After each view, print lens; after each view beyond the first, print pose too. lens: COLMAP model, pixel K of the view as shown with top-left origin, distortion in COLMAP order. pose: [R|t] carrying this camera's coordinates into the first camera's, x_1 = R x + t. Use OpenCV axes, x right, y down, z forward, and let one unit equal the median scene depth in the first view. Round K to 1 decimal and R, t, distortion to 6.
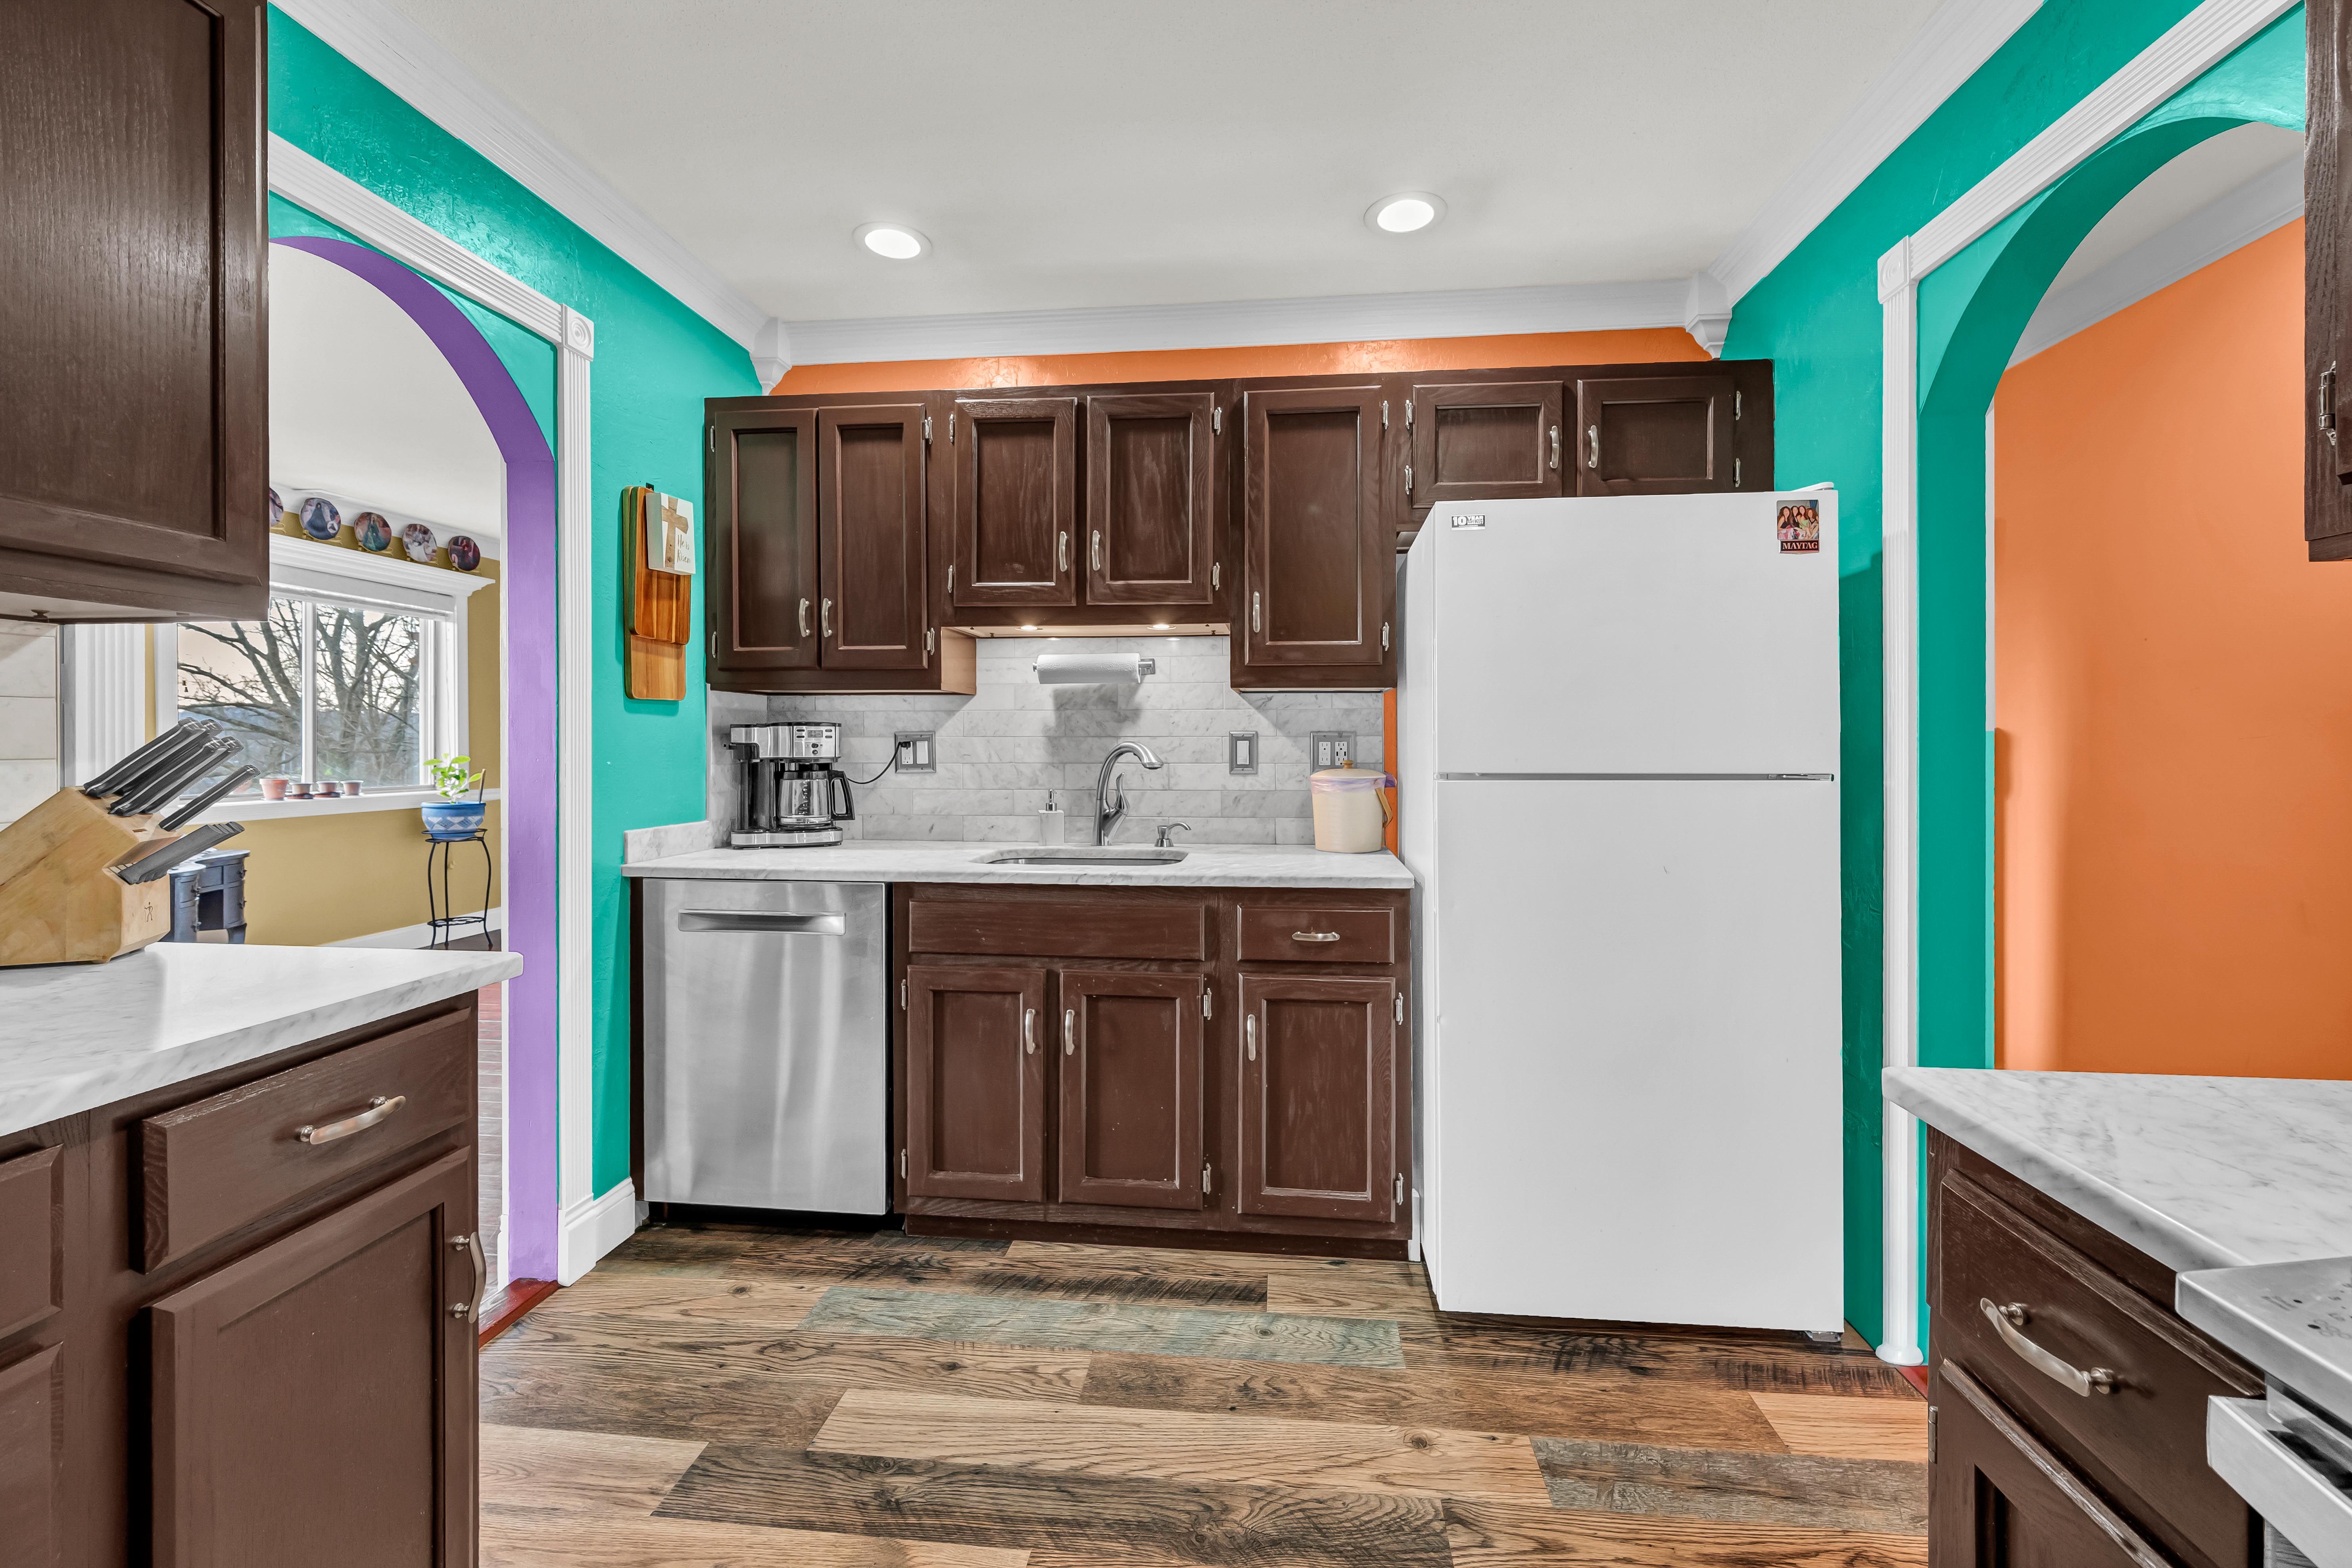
lens RADIAL K [[966.3, 0, 1180.8], [0, 966.3, 743.2], [0, 0, 1]] dist [0.002414, -0.000739]
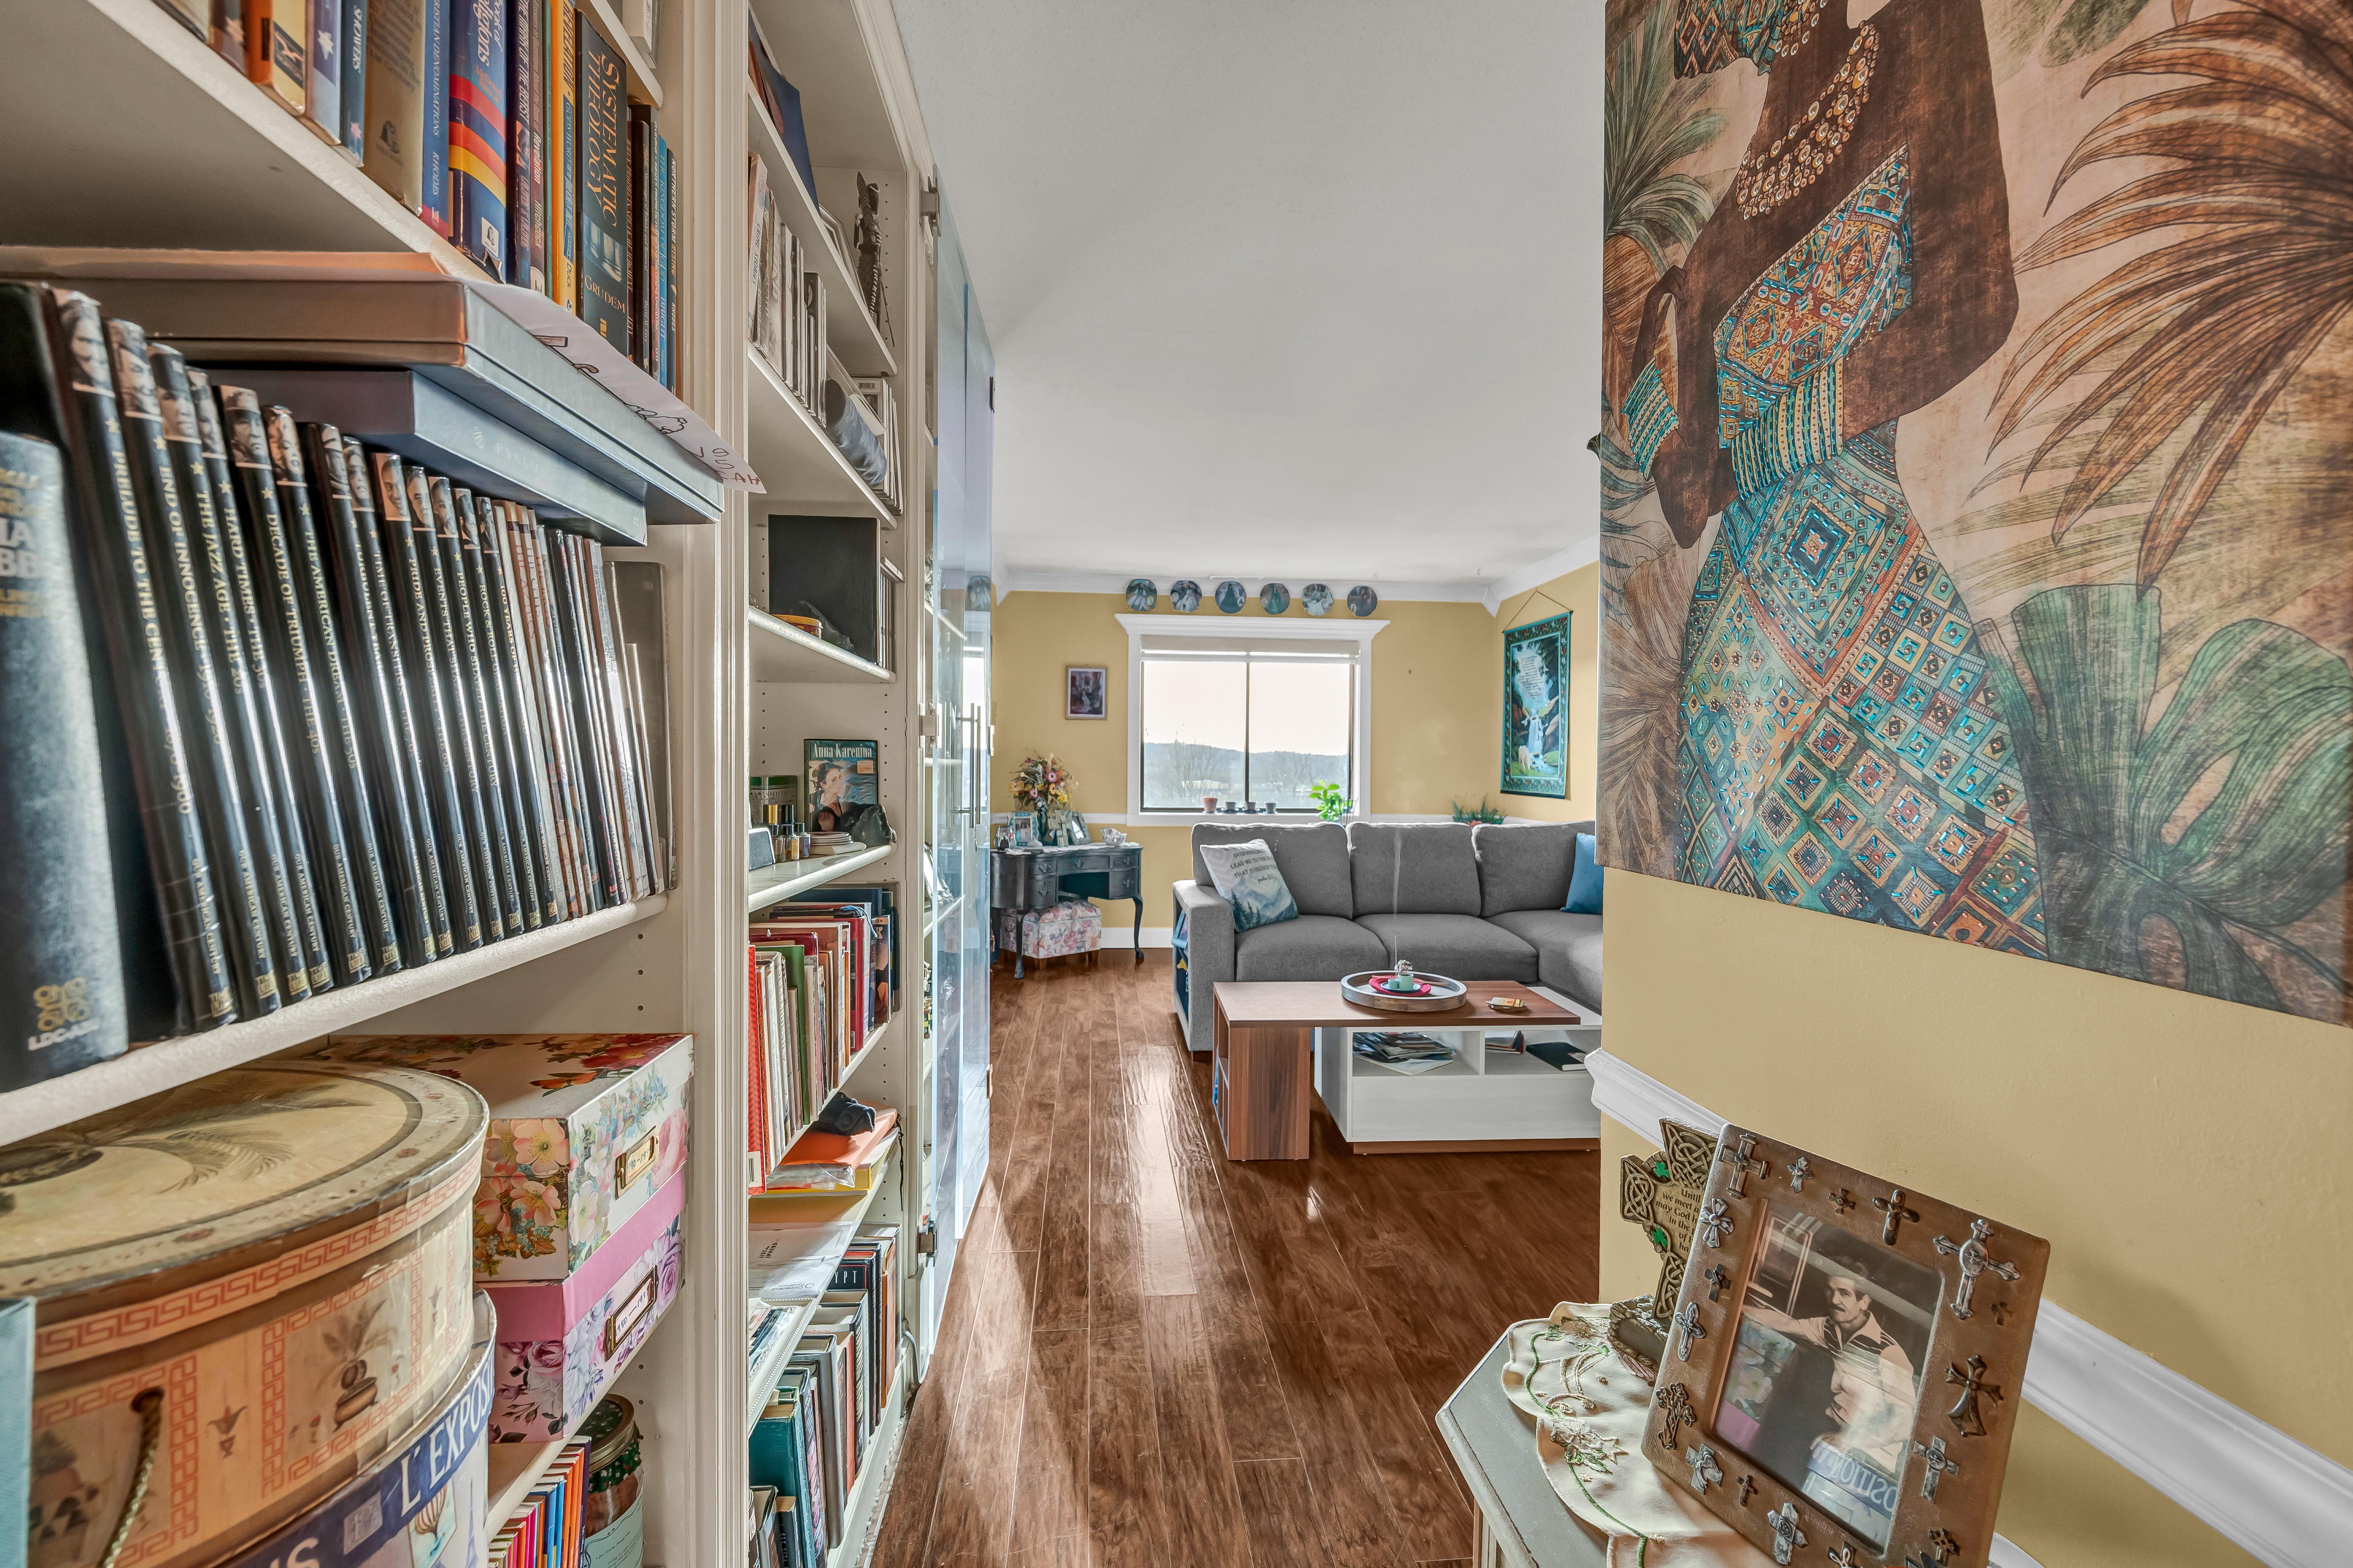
lens RADIAL K [[966.7, 0, 1163.1], [0, 966.7, 772.9], [0, 0, 1]] dist [0.002414, -0.000739]
pose [[0.165728, 0.005433, -0.986157, 0.313626], [-0.009333, 0.999949, 0.003941, -0.001751], [0.986127, 0.008551, 0.165770, 0.590530]]
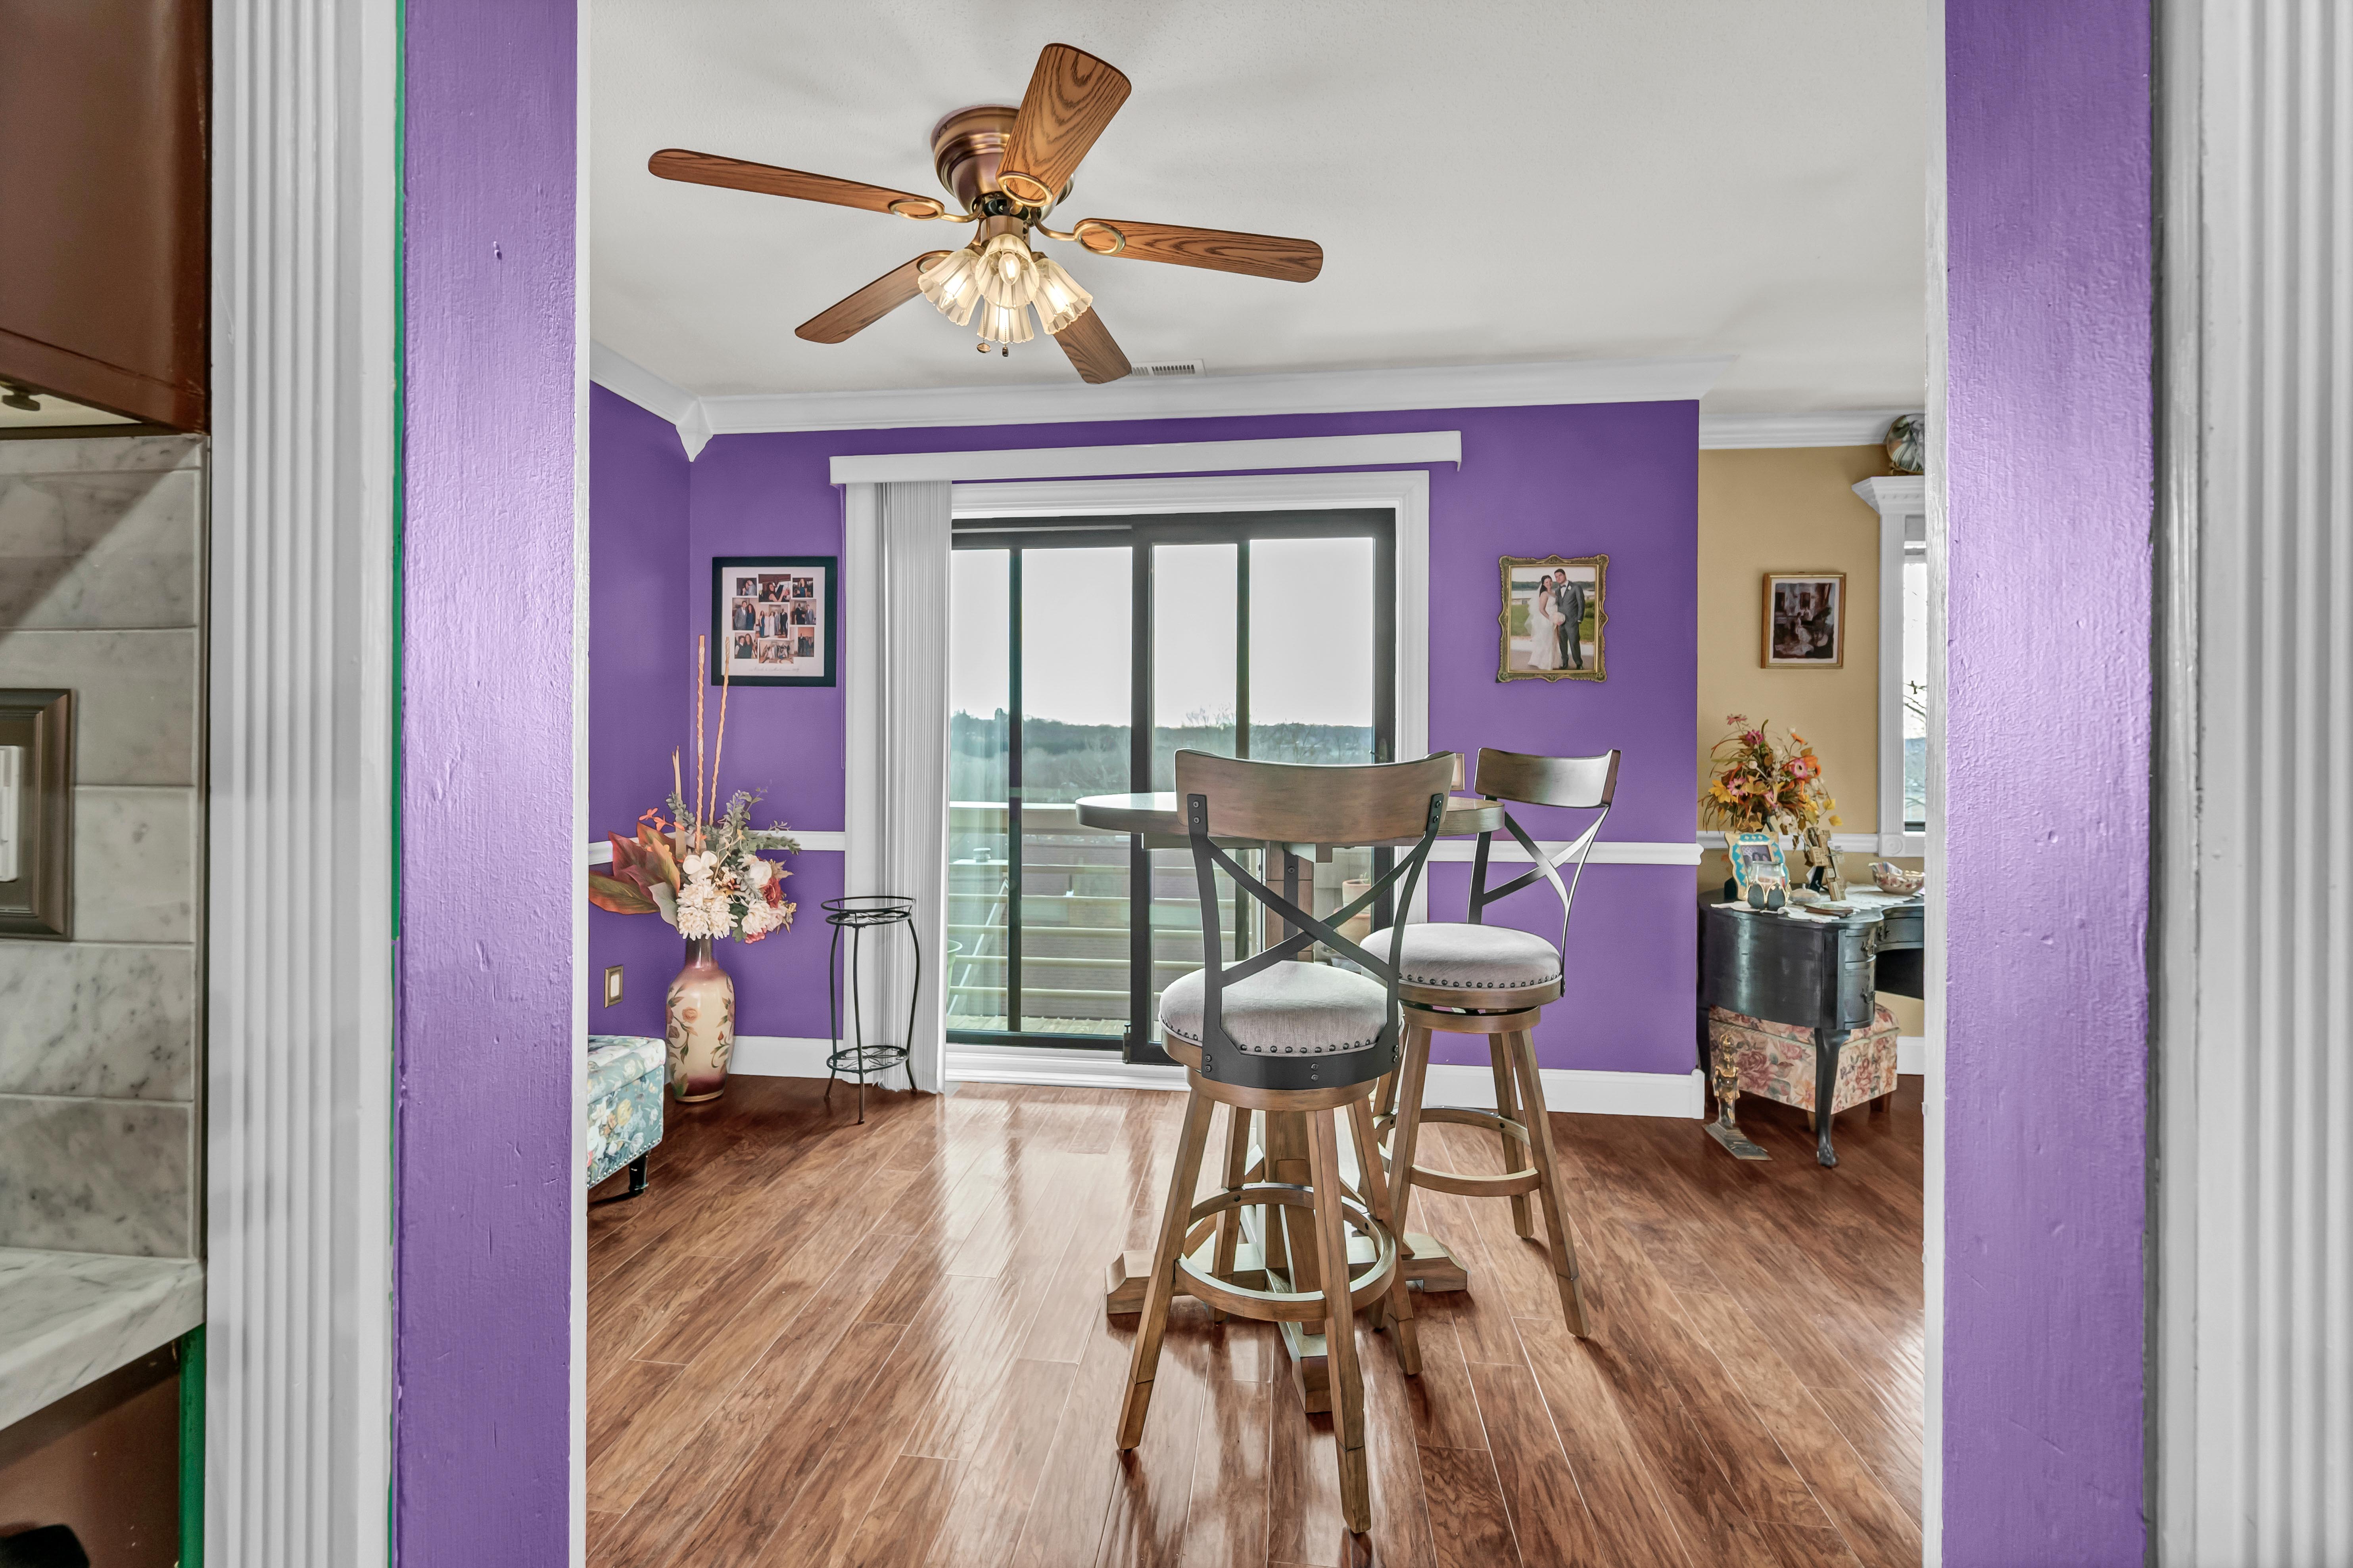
lens RADIAL K [[966.7, 0, 1172.4], [0, 966.7, 750.2], [0, 0, 1]] dist [0.002414, -0.000739]
pose [[-0.020623, -0.001348, -0.999786, -0.147393], [-0.004804, 0.999988, -0.001249, -0.000957], [0.999776, 0.004778, -0.020629, 0.291668]]
